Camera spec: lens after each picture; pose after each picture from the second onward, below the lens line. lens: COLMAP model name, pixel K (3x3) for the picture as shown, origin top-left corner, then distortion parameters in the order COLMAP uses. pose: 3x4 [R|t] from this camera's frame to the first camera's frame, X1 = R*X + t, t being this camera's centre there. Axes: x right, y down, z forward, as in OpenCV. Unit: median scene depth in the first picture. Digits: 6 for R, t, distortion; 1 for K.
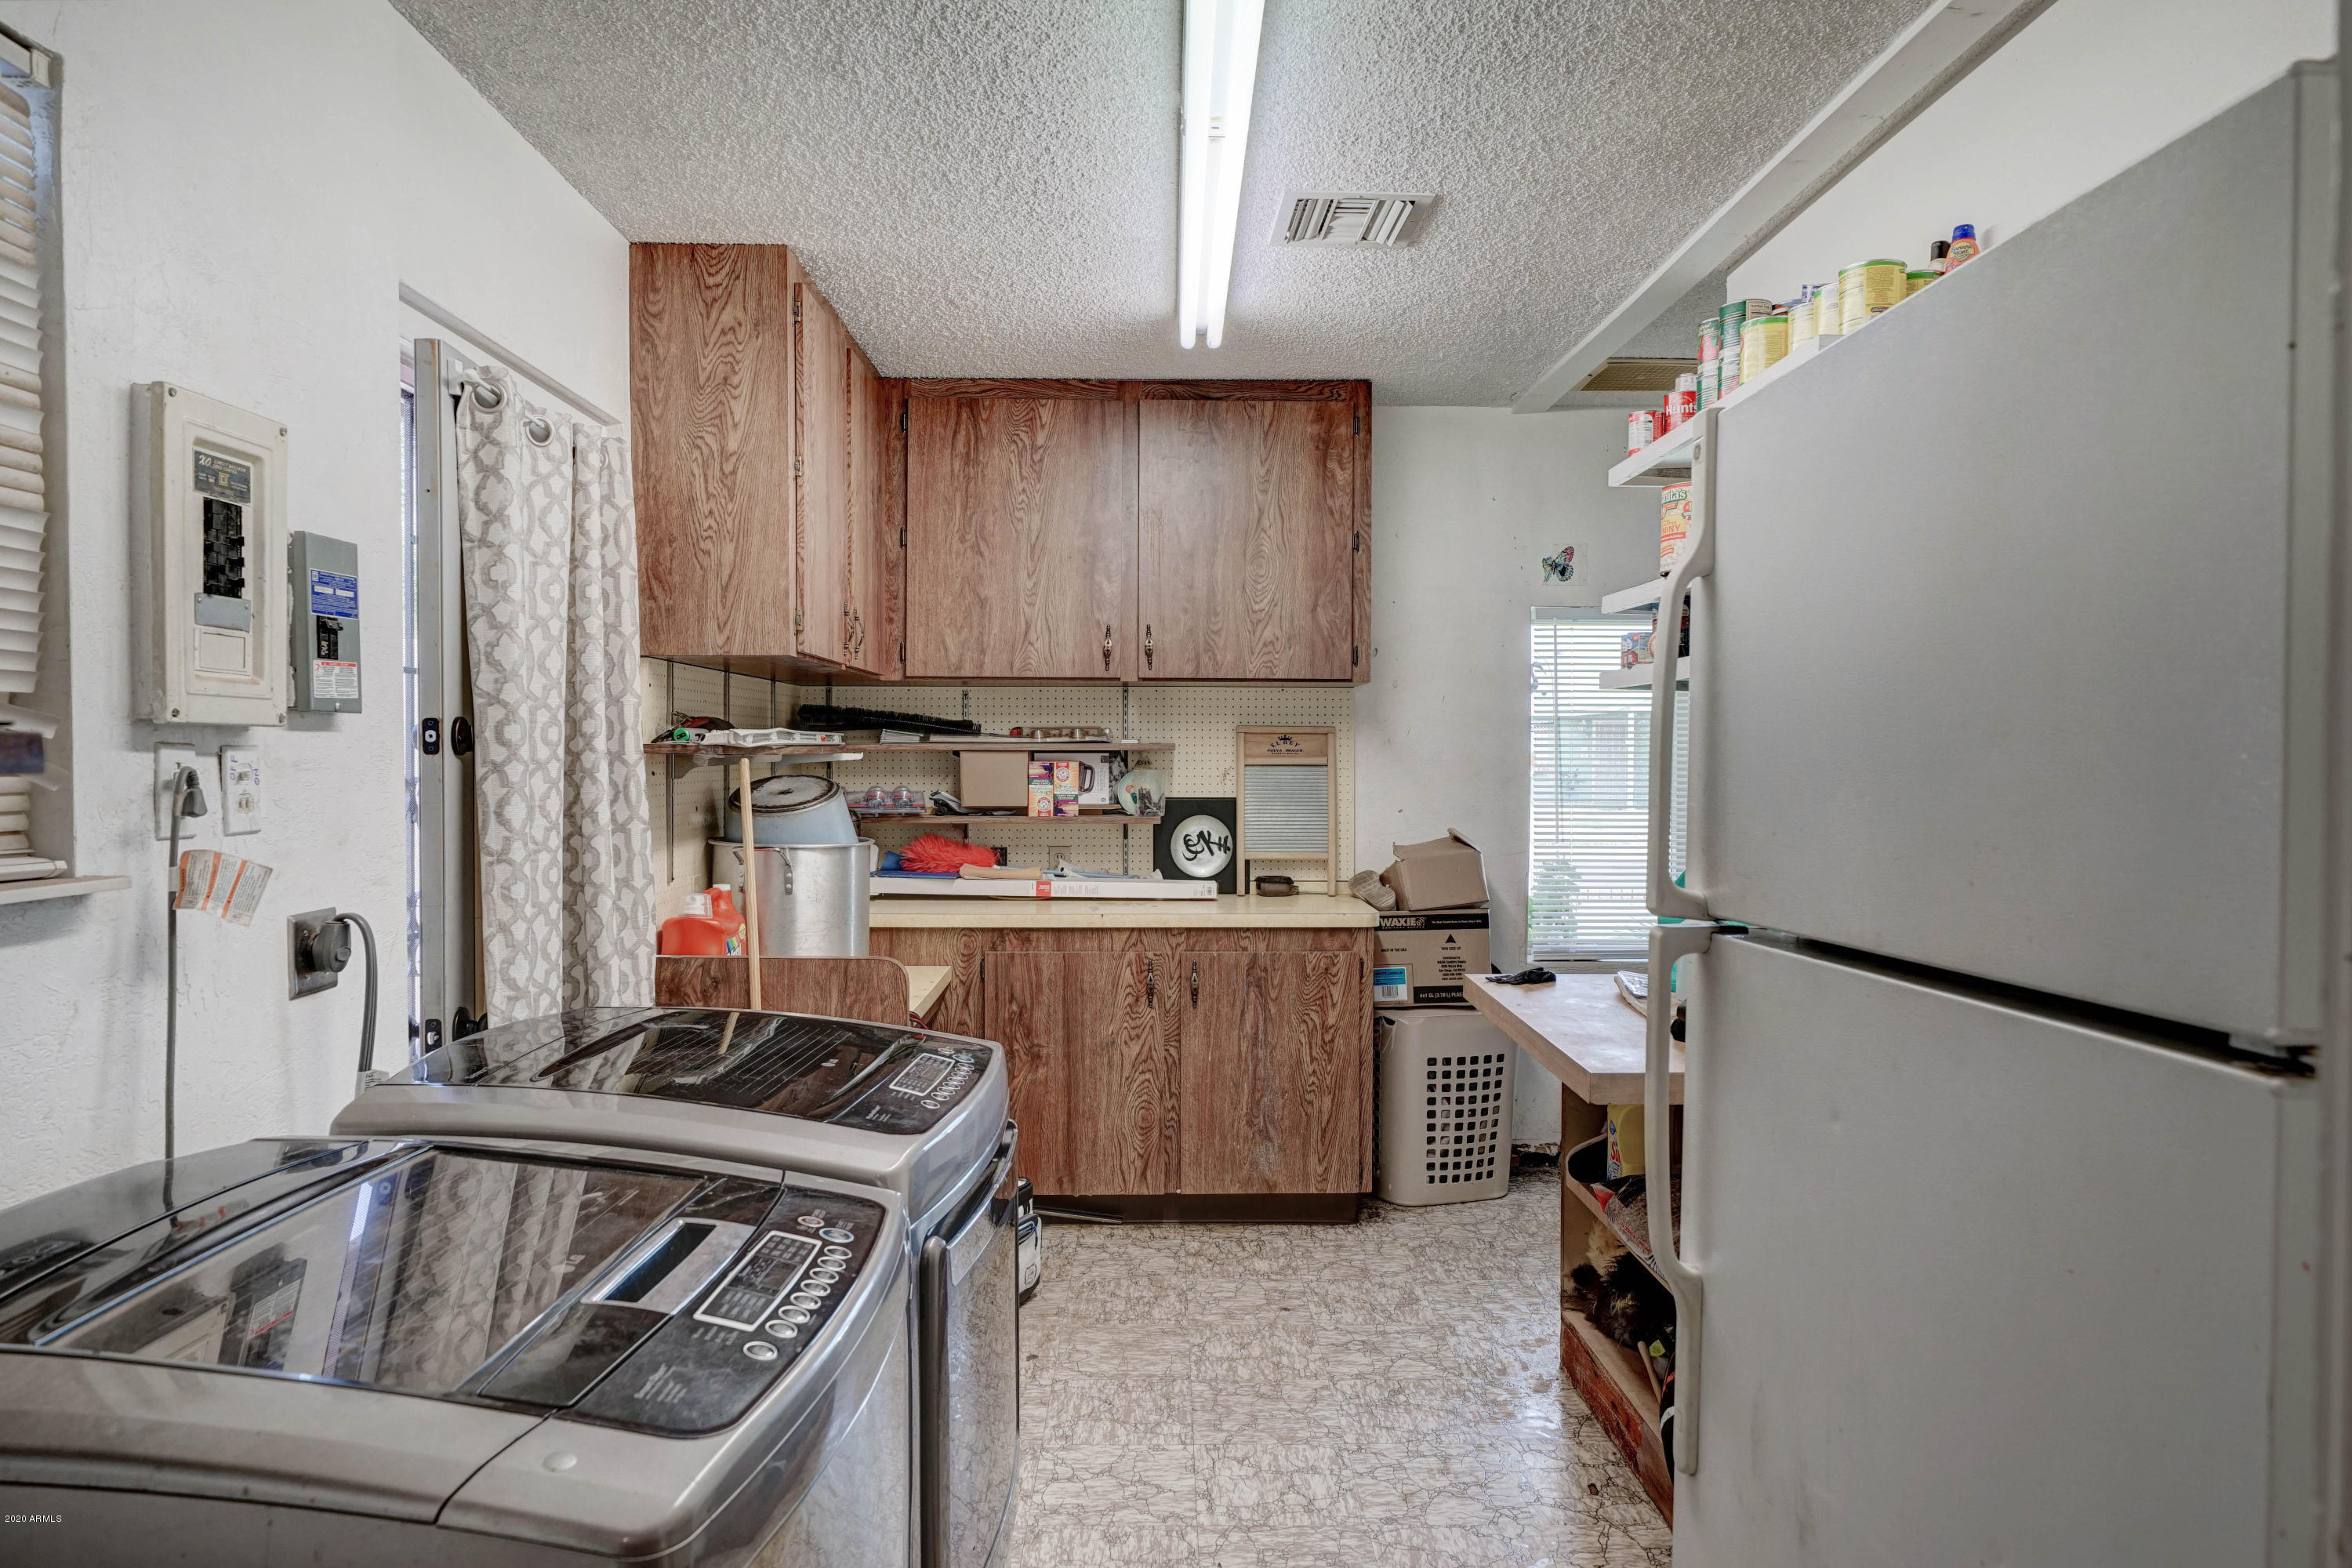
lens RADIAL K [[1443.8, 0, 1176.0], [0, 1443.8, 784.0], [0, 0, 1]] dist [-0.000650, -0.000044]
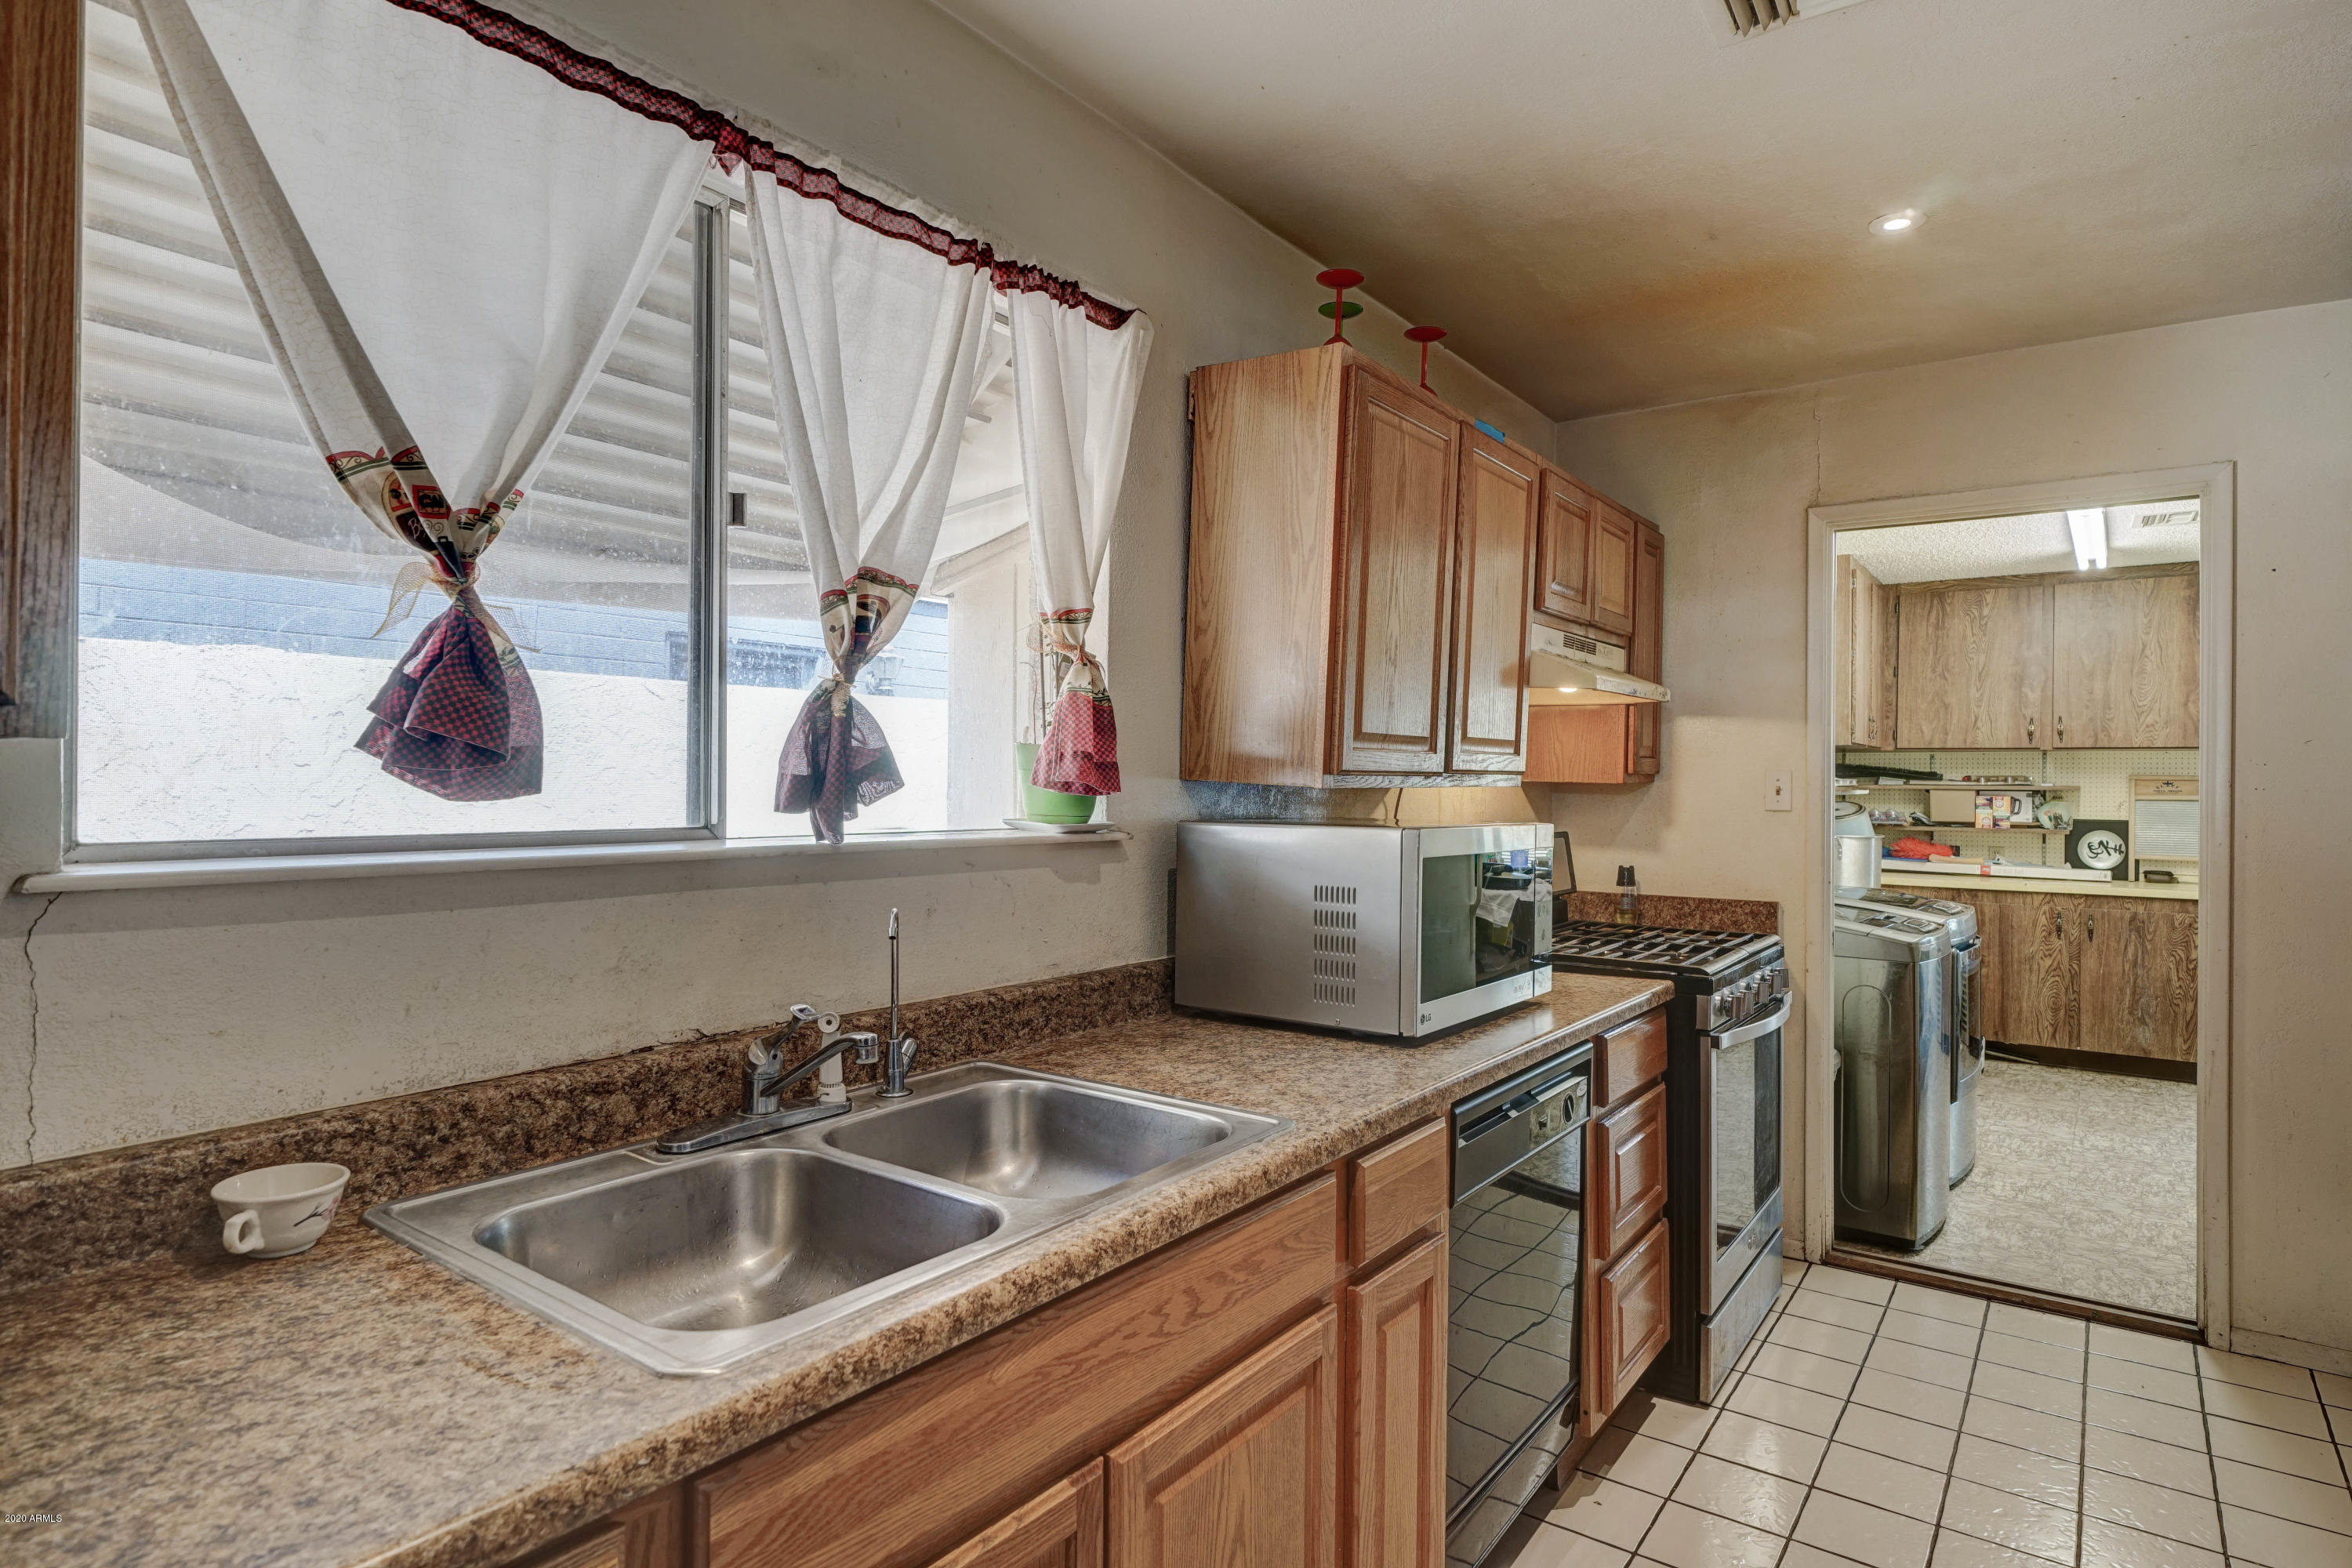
lens RADIAL K [[1265.6, 0, 1178.2], [0, 1265.6, 777.8], [0, 0, 1]] dist [-0.000424, 0.001989]
pose [[0.797102, 0.004056, -0.603831, 0.053354], [-0.020599, 0.999578, -0.020478, 0.013912], [0.603493, 0.028762, 0.796849, -0.808440]]
